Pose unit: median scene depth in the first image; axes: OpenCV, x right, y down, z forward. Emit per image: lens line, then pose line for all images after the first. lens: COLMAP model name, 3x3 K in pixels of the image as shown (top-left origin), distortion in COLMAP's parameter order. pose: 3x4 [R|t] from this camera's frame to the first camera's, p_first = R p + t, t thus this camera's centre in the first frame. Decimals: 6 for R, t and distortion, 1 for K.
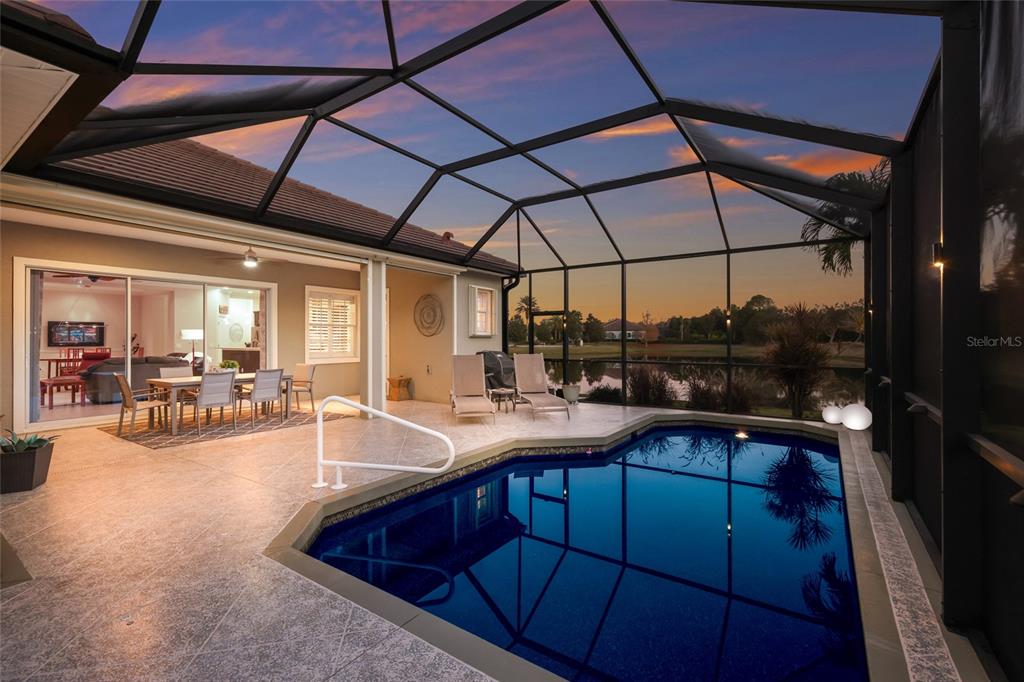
lens RADIAL K [[449.7, 0, 514.6], [0, 449.7, 335.7], [0, 0, 1]] dist [0.003127, 0.000652]
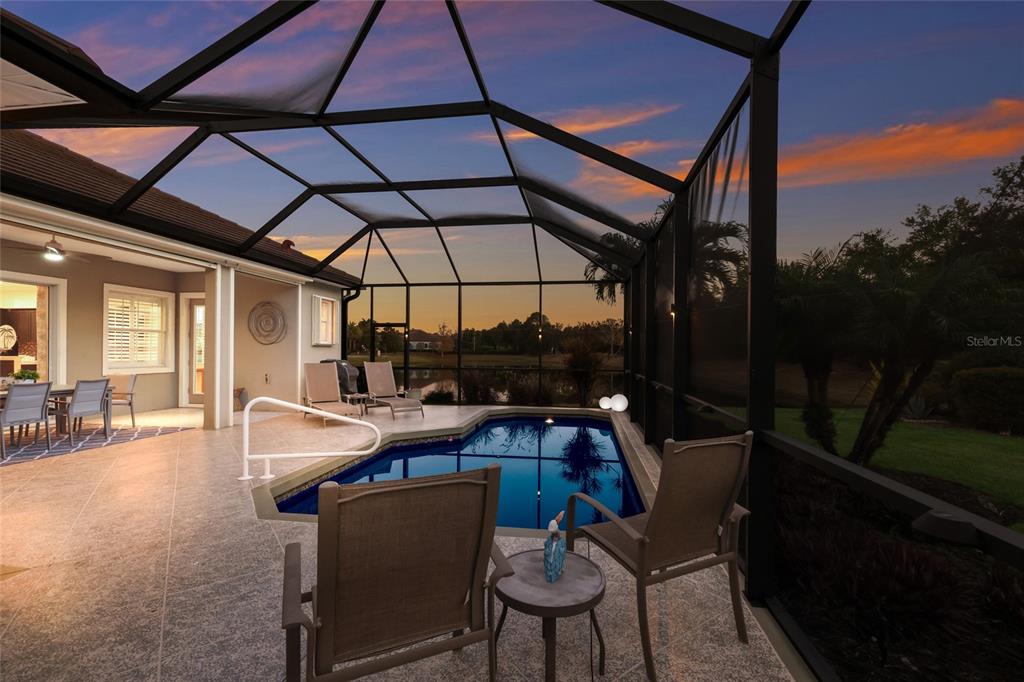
lens RADIAL K [[449.7, 0, 515.6], [0, 449.7, 346.6], [0, 0, 1]] dist [0.003127, 0.000652]
pose [[0.897757, 0.010902, 0.440357, -0.162483], [-0.011303, 0.999935, -0.001713, 0.001542], [-0.440347, -0.003439, 0.897821, -0.142071]]
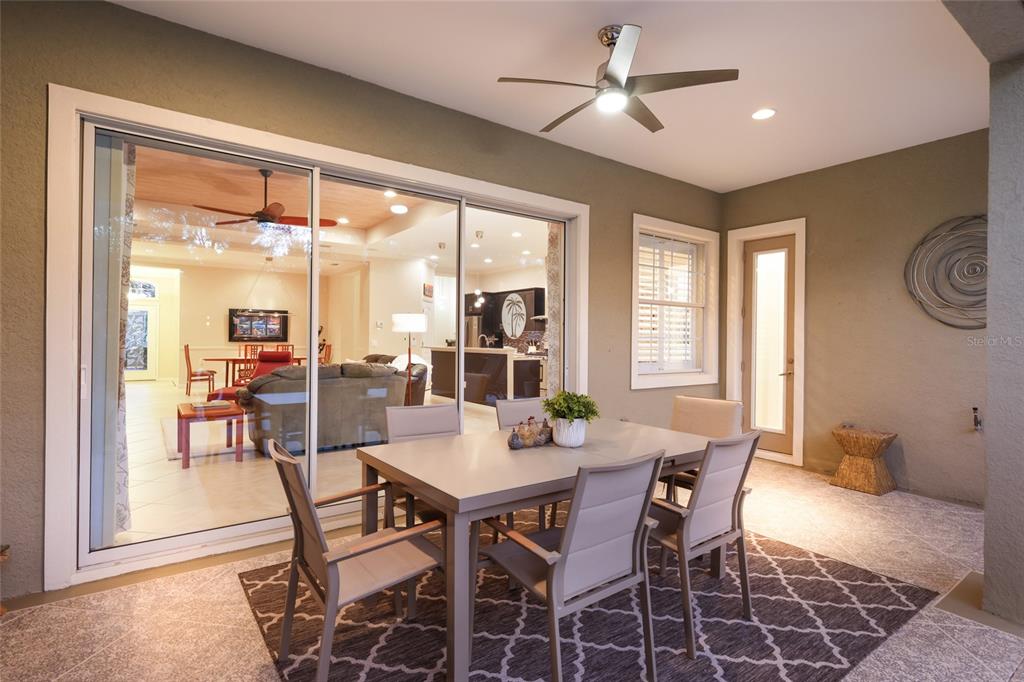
lens RADIAL K [[520.2, 0, 516.0], [0, 520.2, 335.1], [0, 0, 1]] dist [0.020388, -0.000132]
pose [[0.943073, 0.009678, -0.332444, -0.475452], [-0.009859, 0.999951, 0.001143, 0.012331], [0.332439, 0.002199, 0.943122, 0.554730]]
